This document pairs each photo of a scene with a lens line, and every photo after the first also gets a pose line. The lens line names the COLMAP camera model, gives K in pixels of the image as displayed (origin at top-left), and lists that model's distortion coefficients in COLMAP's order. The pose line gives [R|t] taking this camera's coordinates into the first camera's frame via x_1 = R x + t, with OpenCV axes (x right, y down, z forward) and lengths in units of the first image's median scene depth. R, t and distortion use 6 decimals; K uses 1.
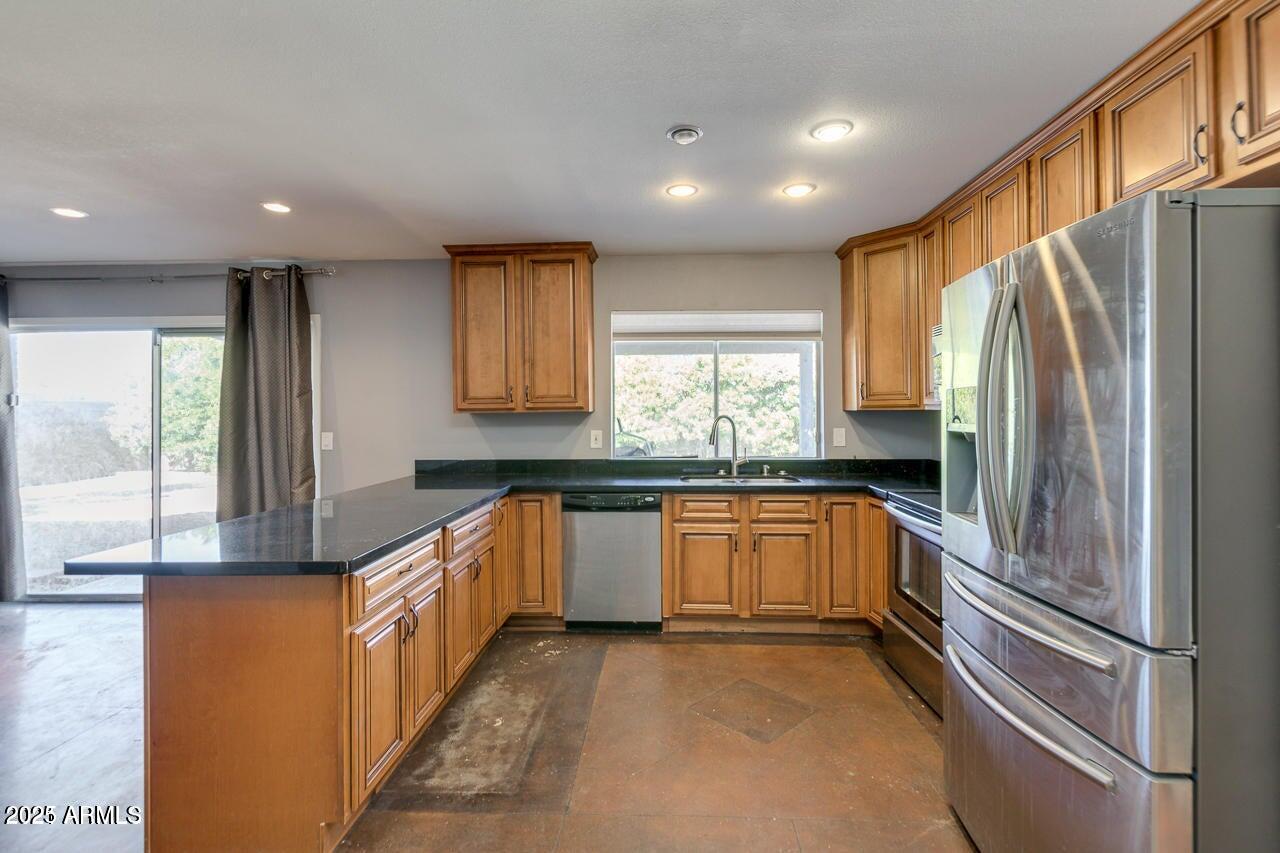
lens RADIAL K [[585.0, 0, 641.7], [0, 585.0, 407.6], [0, 0, 1]] dist [0.000399, -0.000338]
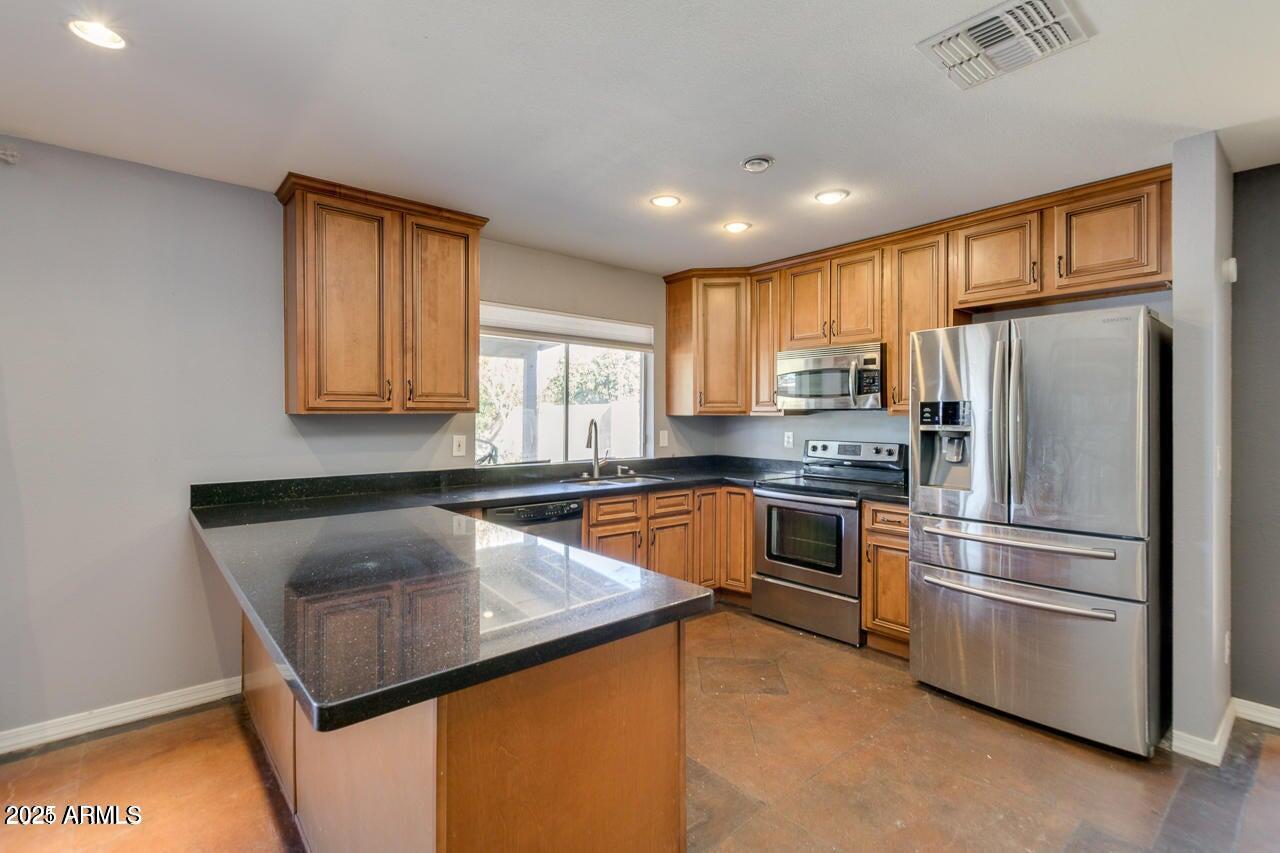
lens RADIAL K [[586.5, 0, 634.3], [0, 586.5, 417.0], [0, 0, 1]] dist [0.002494, -0.000275]
pose [[0.738491, 0.007396, 0.674222, -0.551763], [-0.013554, 0.999901, 0.003877, 0.005685], [-0.674127, -0.012001, 0.738518, 0.221683]]
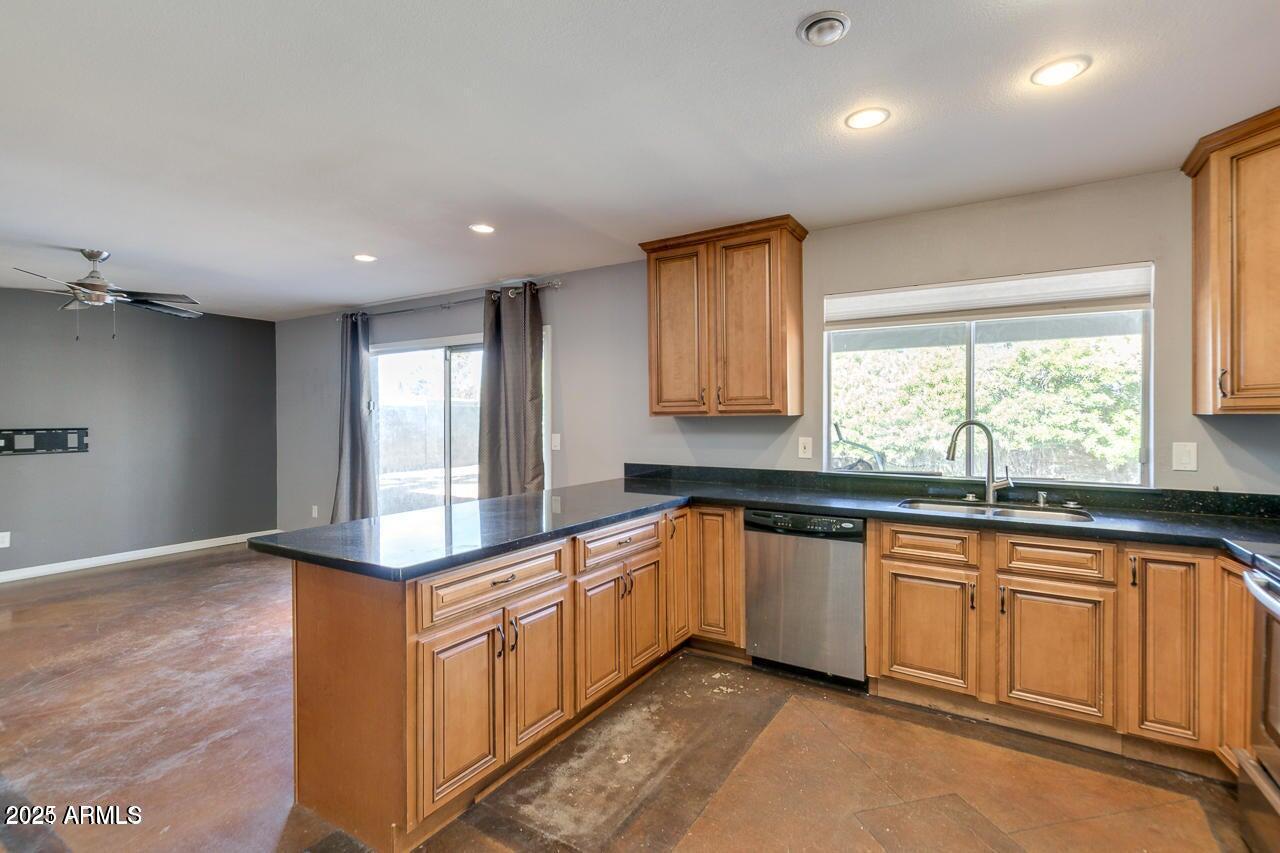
lens RADIAL K [[579.1, 0, 641.1], [0, 579.1, 421.5], [0, 0, 1]] dist [0.003067, -0.001043]
pose [[0.869534, 0.007919, -0.493810, 0.154080], [0.001343, 0.999830, 0.018399, -0.000006], [0.493872, -0.016662, 0.869375, 0.174074]]
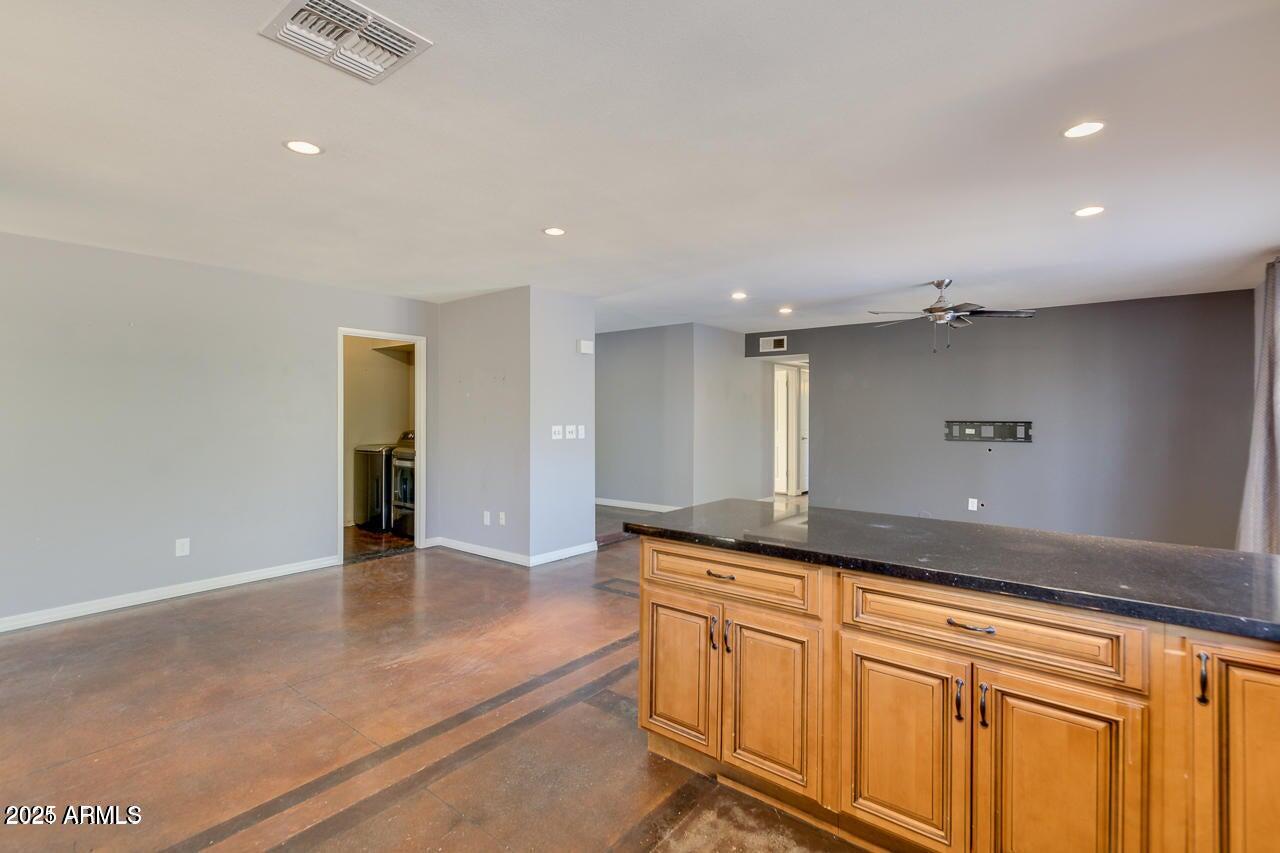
lens RADIAL K [[579.1, 0, 641.1], [0, 579.1, 421.5], [0, 0, 1]] dist [0.003067, -0.001043]
pose [[-0.590363, 0.015787, -0.806983, 0.254428], [0.013164, 0.999864, 0.009930, 0.009631], [0.807030, -0.004761, -0.590491, 0.868706]]
